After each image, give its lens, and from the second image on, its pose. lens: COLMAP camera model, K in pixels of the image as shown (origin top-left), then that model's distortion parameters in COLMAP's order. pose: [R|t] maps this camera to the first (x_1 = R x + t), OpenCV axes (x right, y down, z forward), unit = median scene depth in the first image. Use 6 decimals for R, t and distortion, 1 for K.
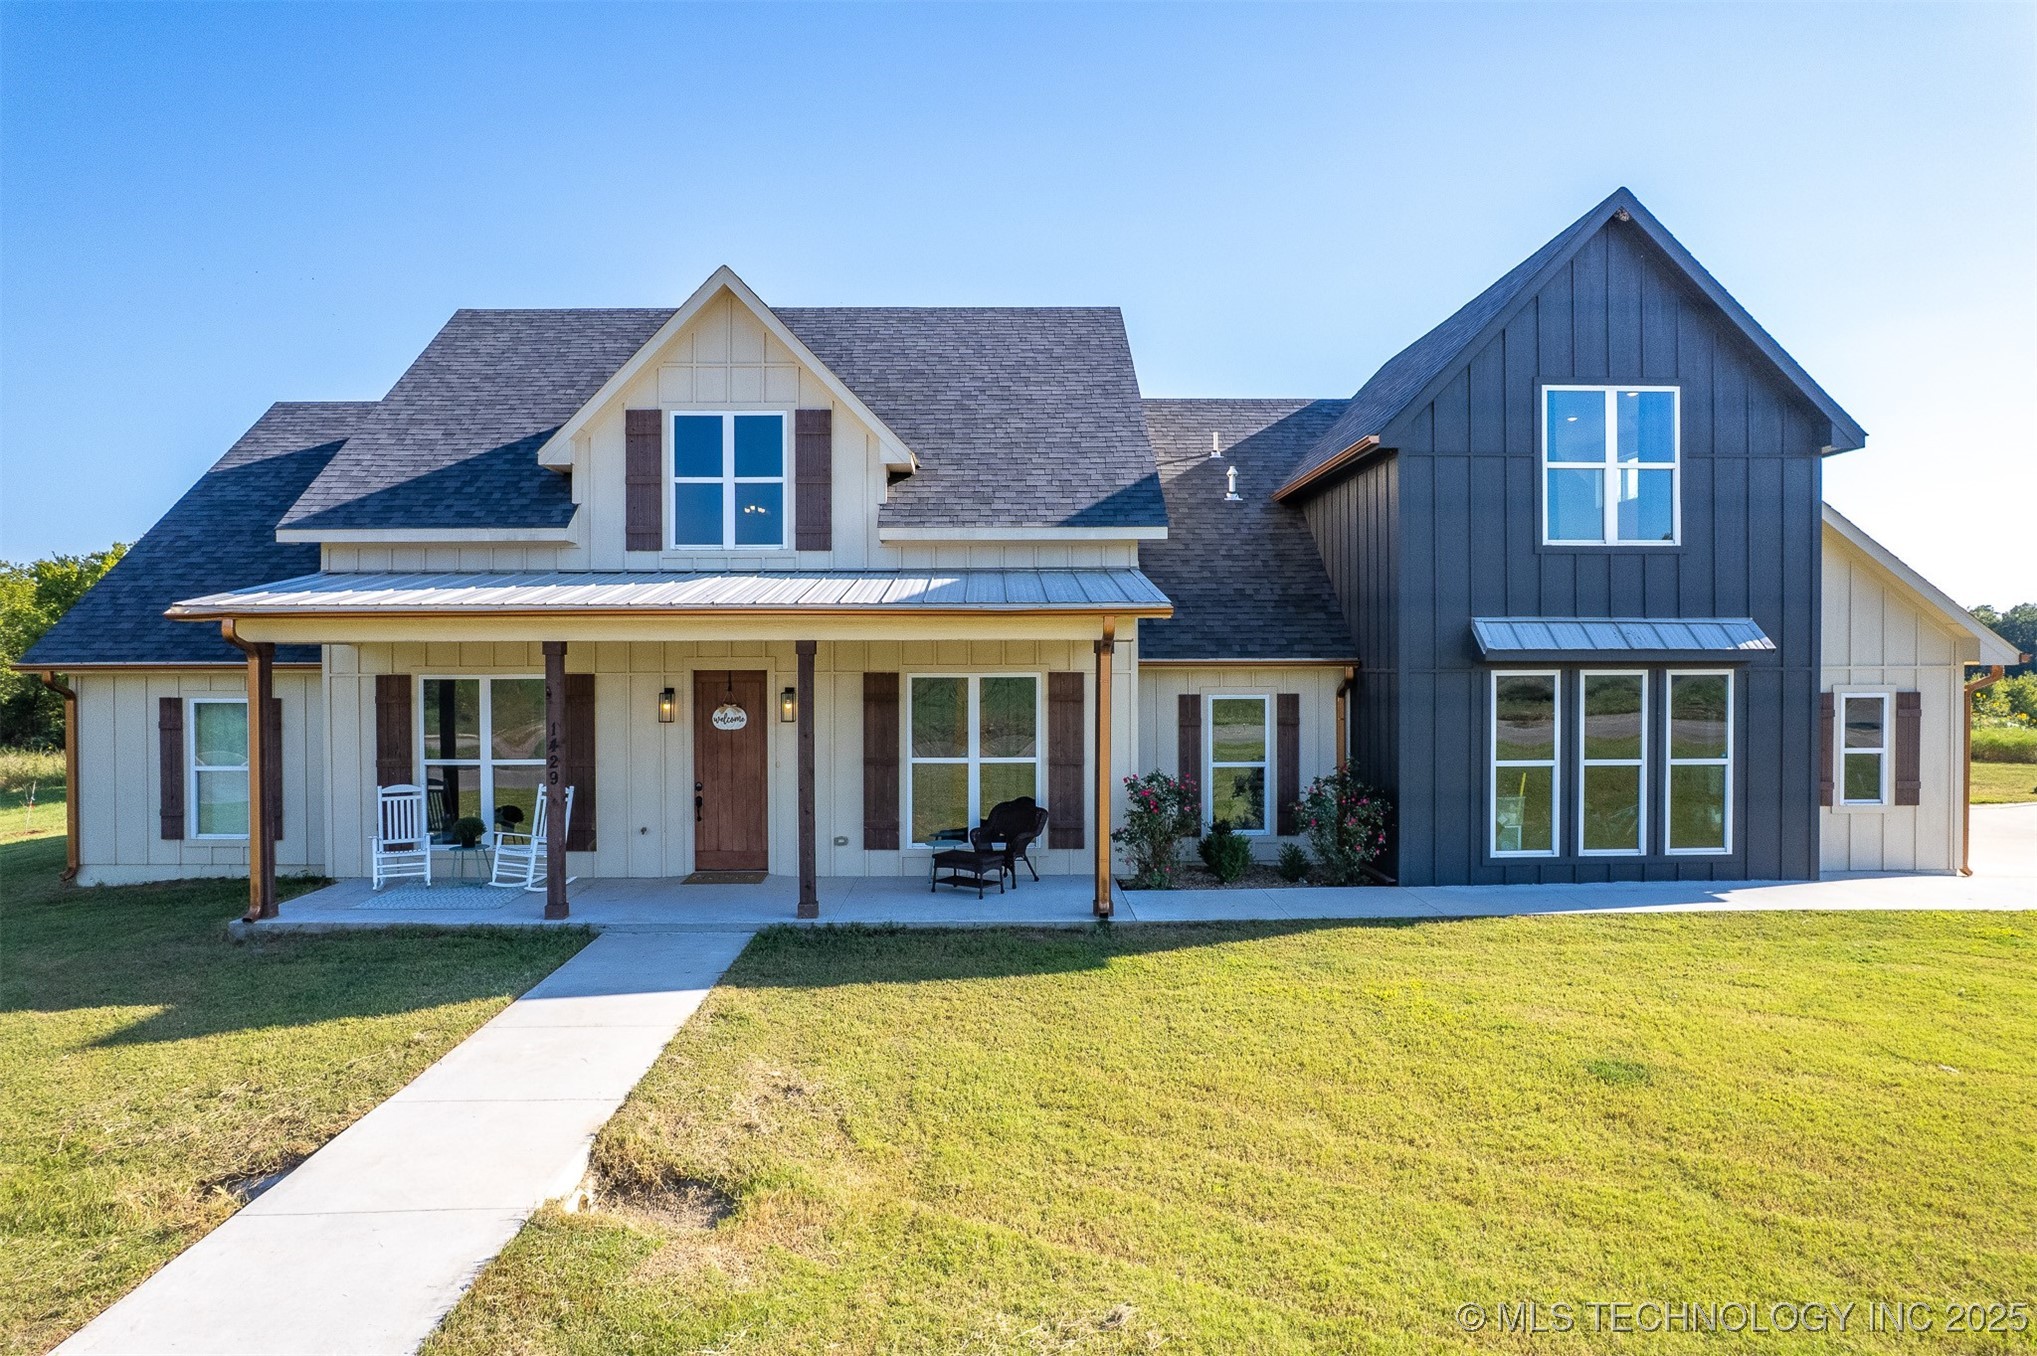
lens RADIAL K [[1302.6, 0, 1023.5], [0, 1302.6, 684.8], [0, 0, 1]] dist [-0.072546, 0.060424]
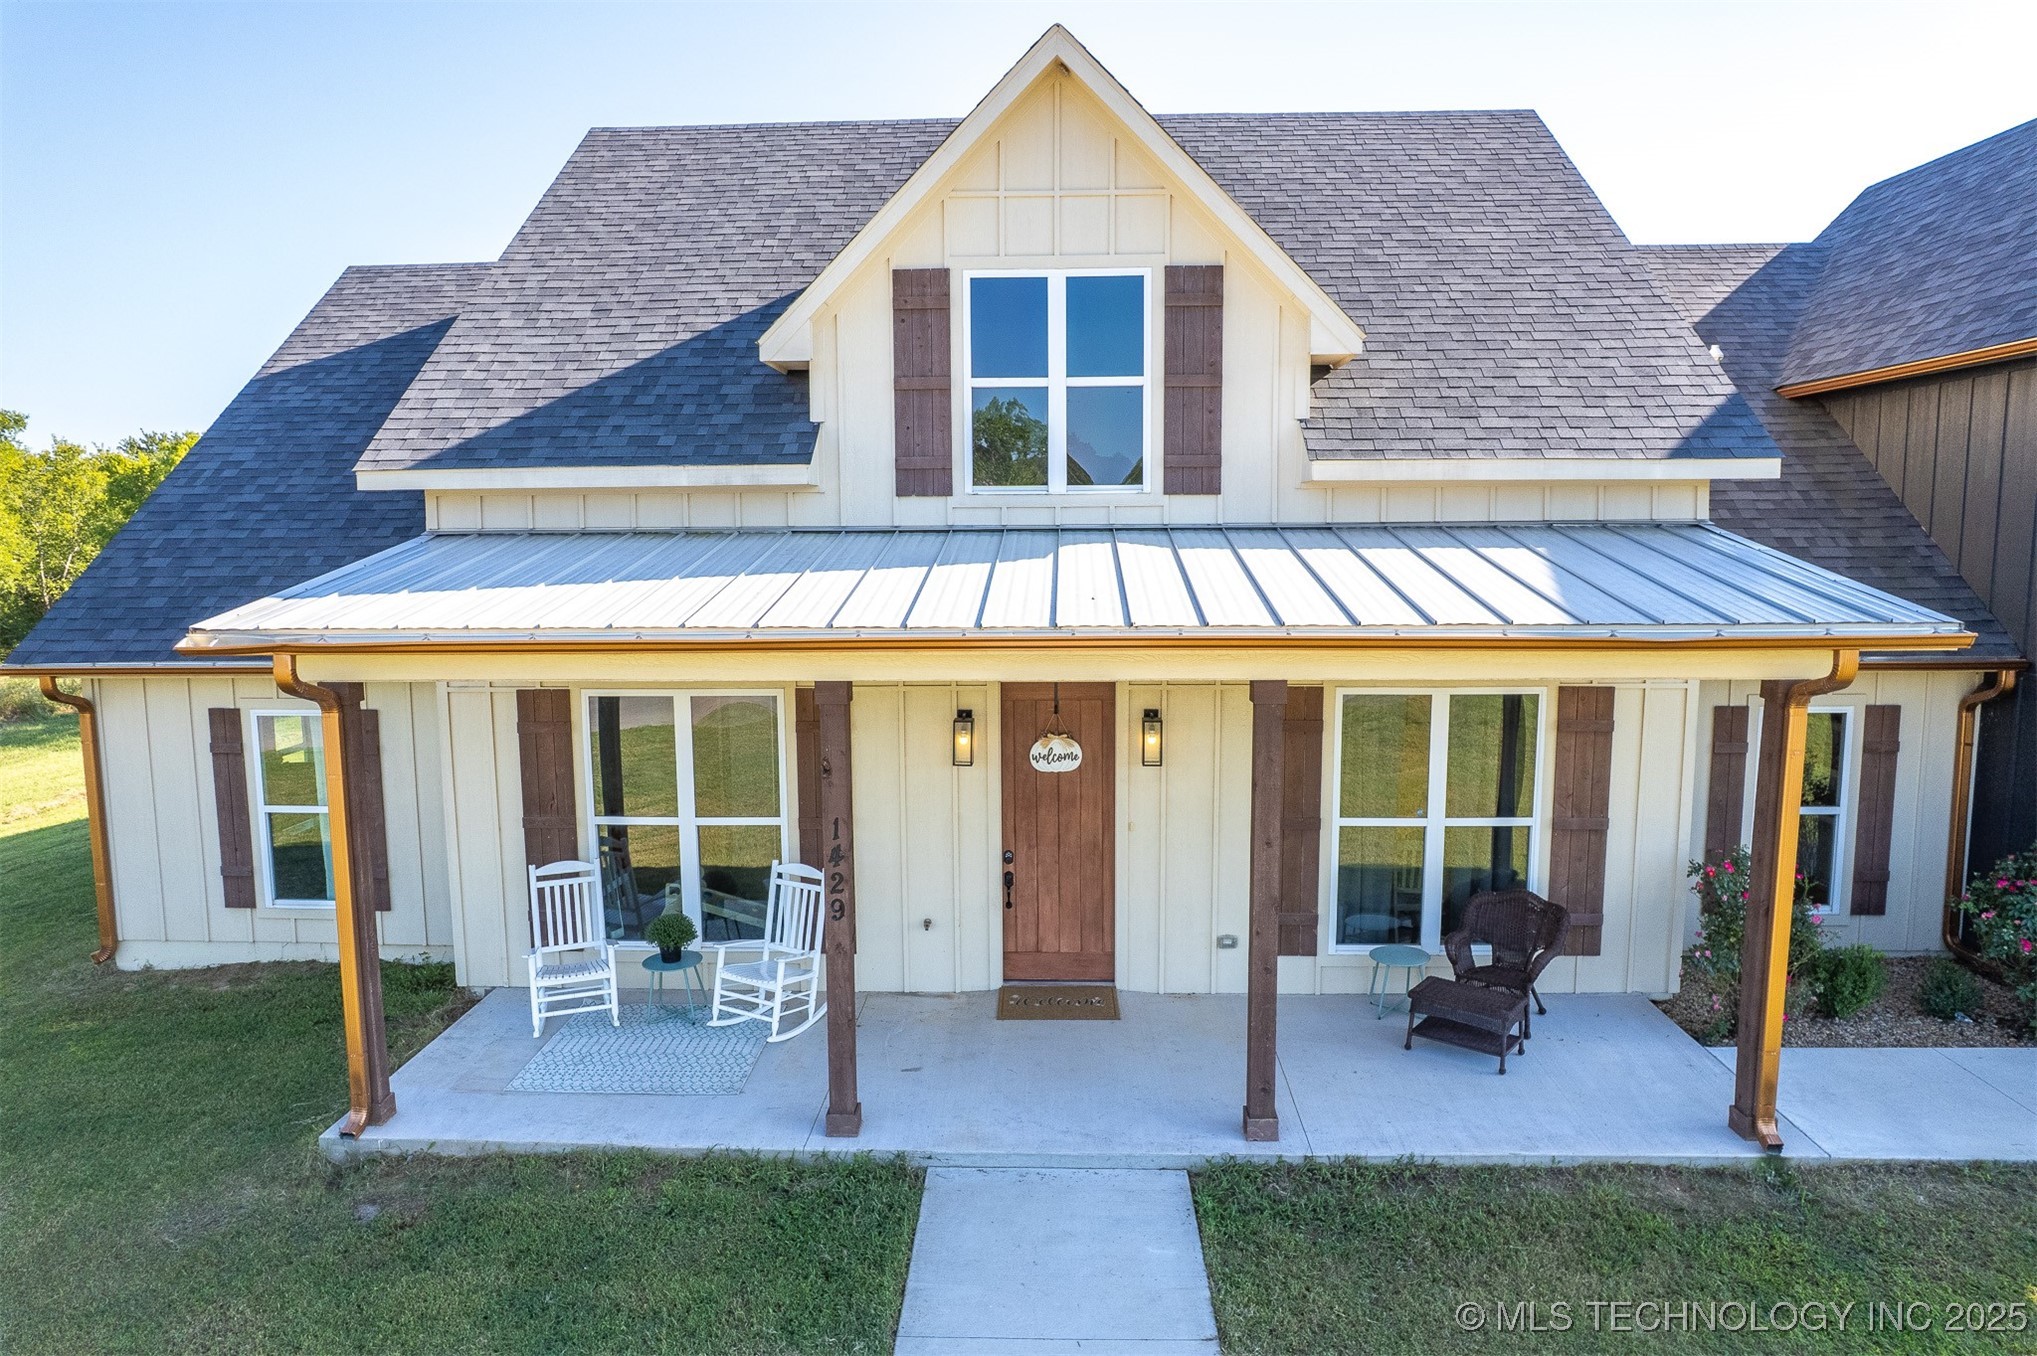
lens RADIAL K [[1302.6, 0, 1023.5], [0, 1302.6, 684.8], [0, 0, 1]] dist [-0.072546, 0.060424]
pose [[0.998183, 0.002797, -0.060196, -0.205131], [0.003662, 0.994261, 0.106923, -0.079243], [0.060149, -0.106949, 0.992443, 0.359784]]
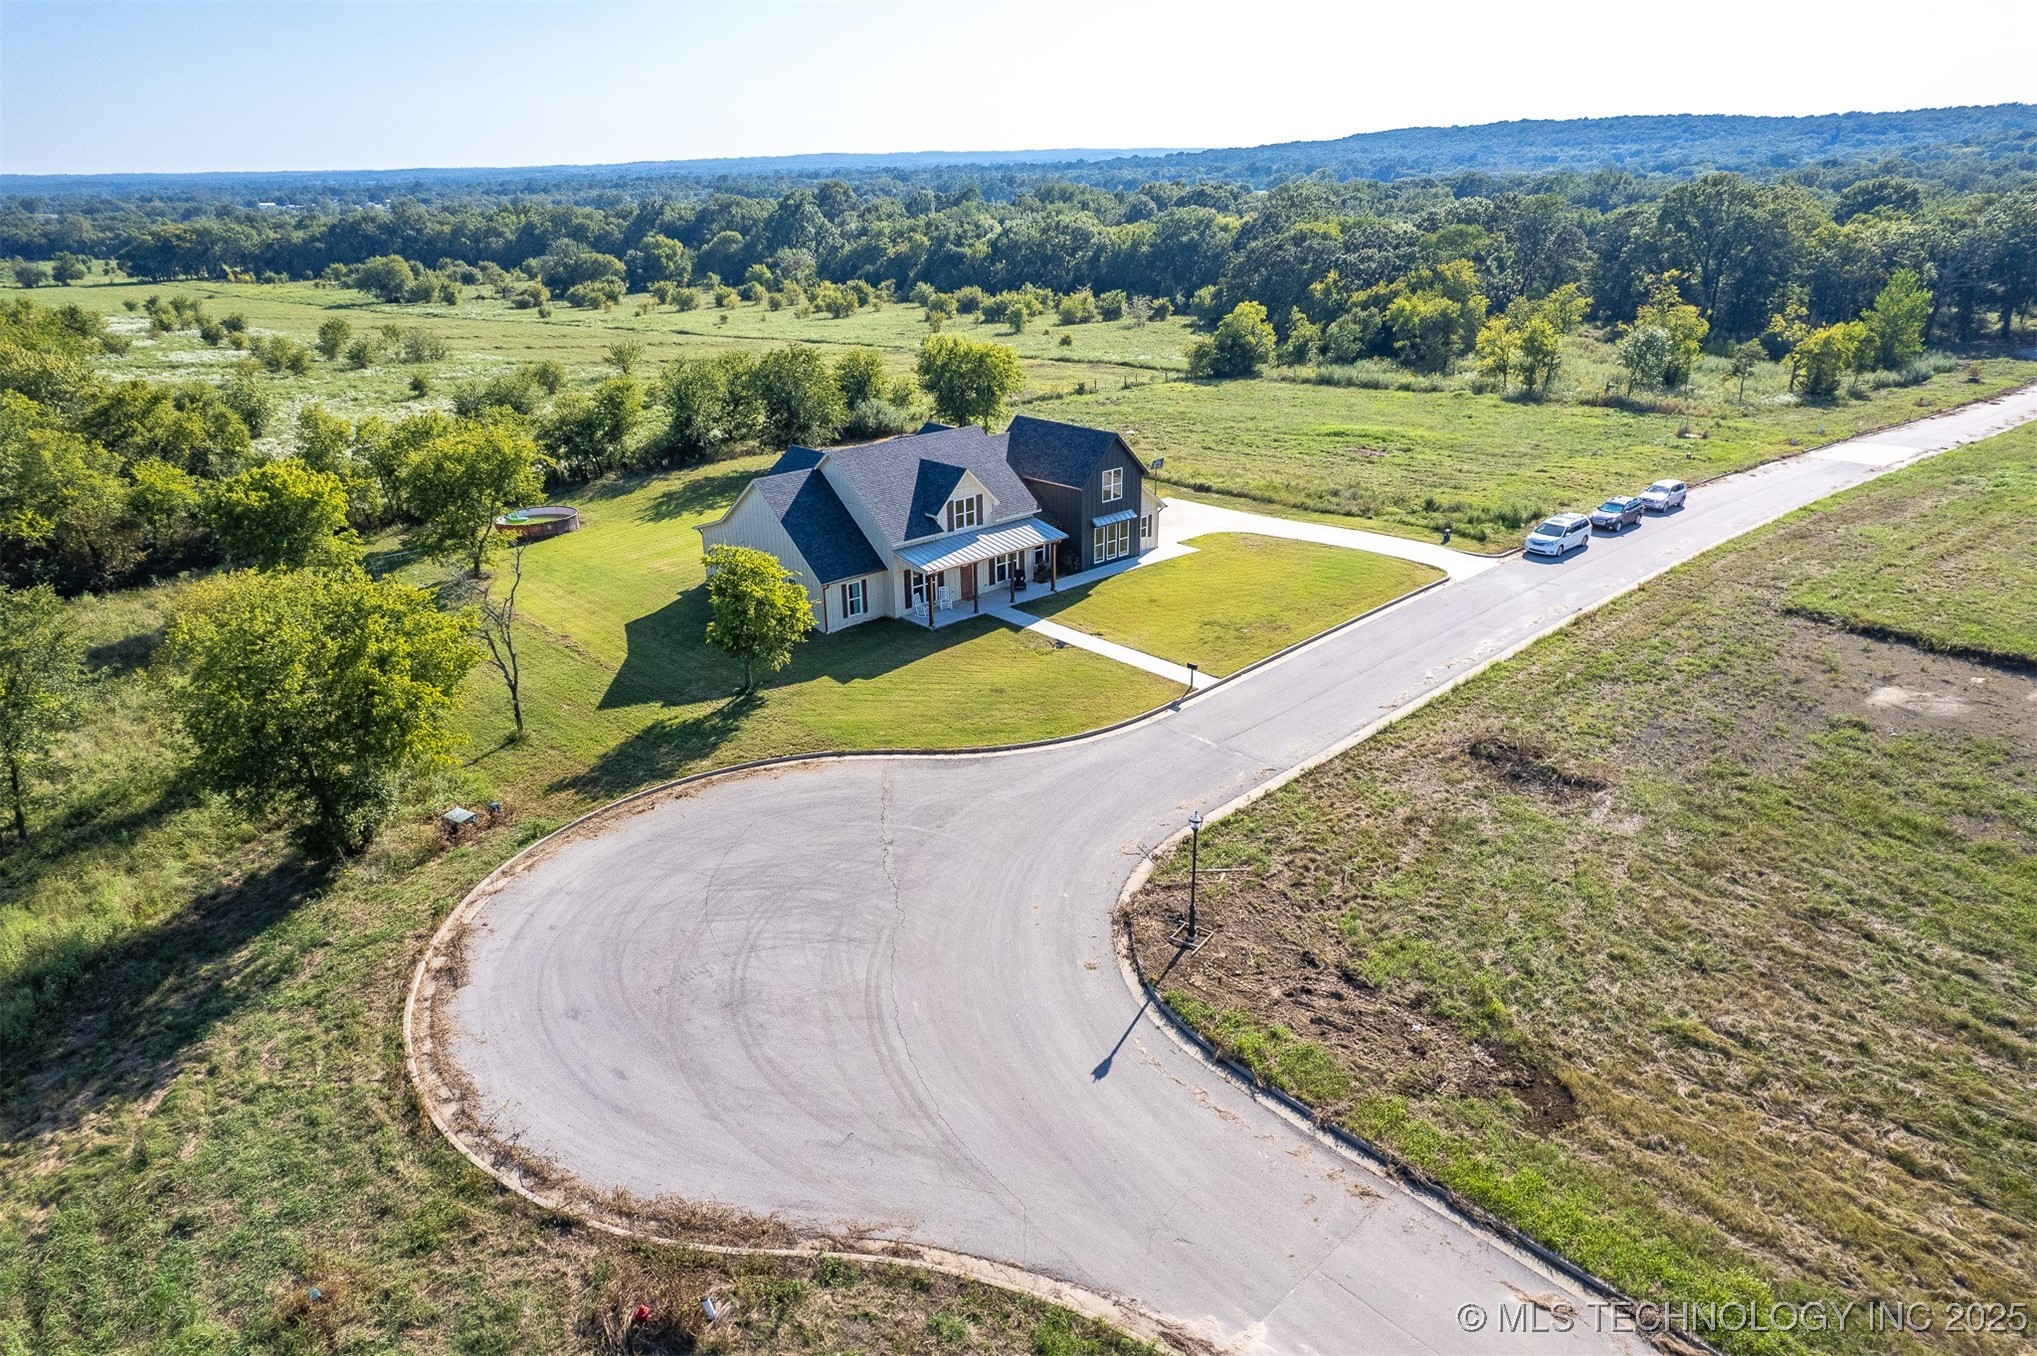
lens RADIAL K [[1302.6, 0, 1023.5], [0, 1302.6, 684.8], [0, 0, 1]] dist [-0.072546, 0.060424]
pose [[0.772932, -0.241951, 0.586545, -2.862958], [0.021110, 0.933732, 0.357349, -1.210560], [-0.634137, -0.263825, 0.726820, -2.571661]]
